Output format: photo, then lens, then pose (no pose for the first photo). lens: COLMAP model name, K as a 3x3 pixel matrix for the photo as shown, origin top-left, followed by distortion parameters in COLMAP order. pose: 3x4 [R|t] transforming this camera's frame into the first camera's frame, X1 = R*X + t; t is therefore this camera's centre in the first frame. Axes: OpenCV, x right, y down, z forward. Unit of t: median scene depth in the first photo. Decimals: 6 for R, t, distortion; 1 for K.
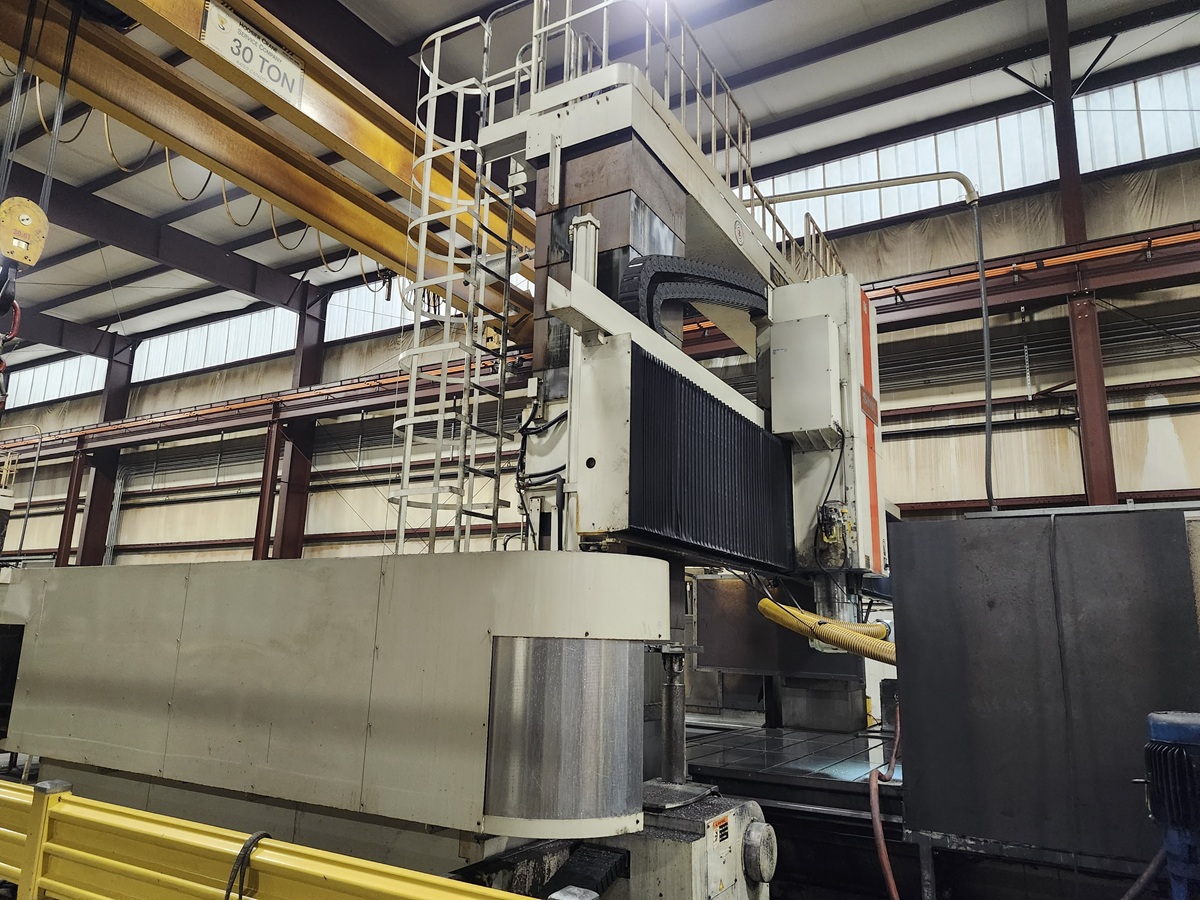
lens RADIAL K [[828.6, 0, 603.1], [0, 828.6, 448.5], [0, 0, 1]] dist [0.077409, -0.080563]
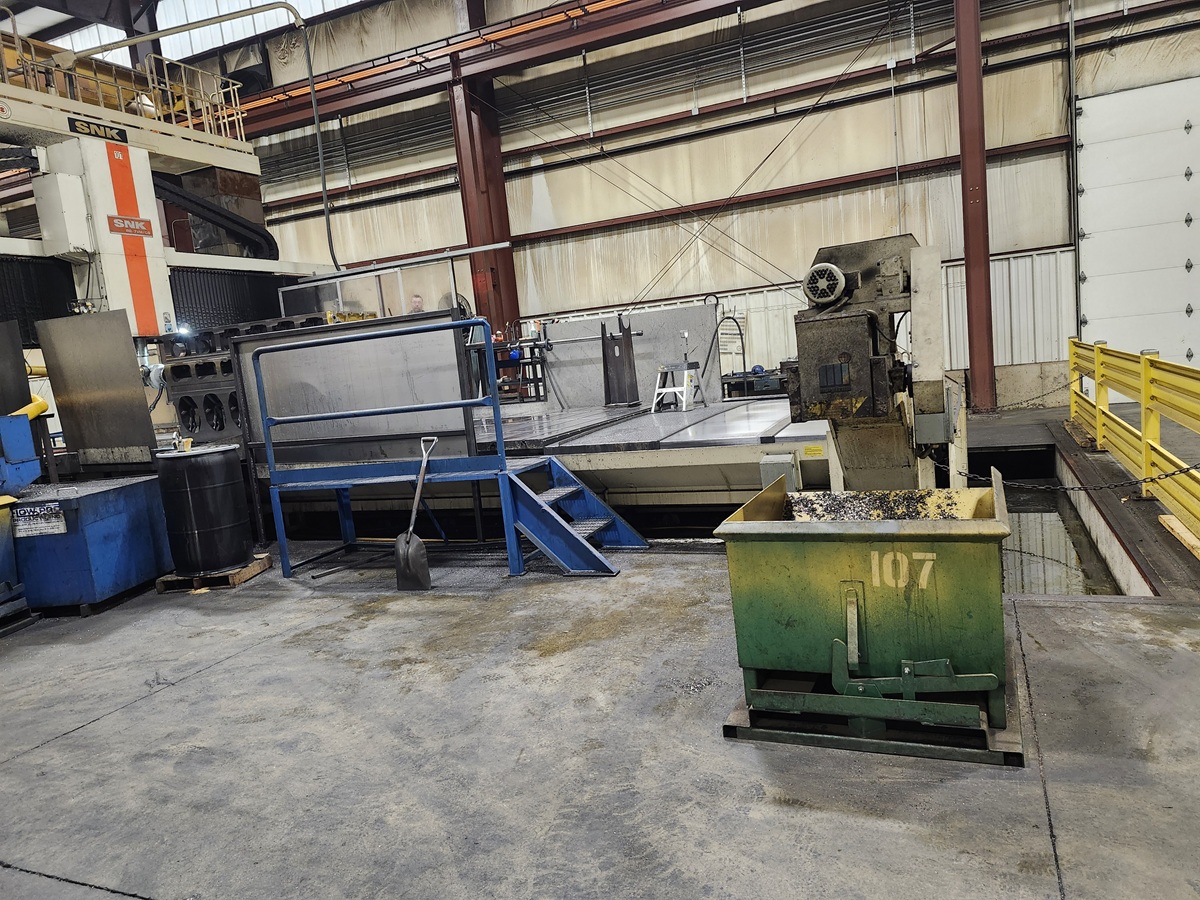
lens RADIAL K [[828.6, 0, 603.1], [0, 828.6, 448.5], [0, 0, 1]] dist [0.077409, -0.080563]
pose [[0.983325, -0.140348, 0.115647, 0.481444], [0.095673, 0.940051, 0.327339, -0.046147], [-0.154655, -0.310817, 0.937803, -0.361392]]
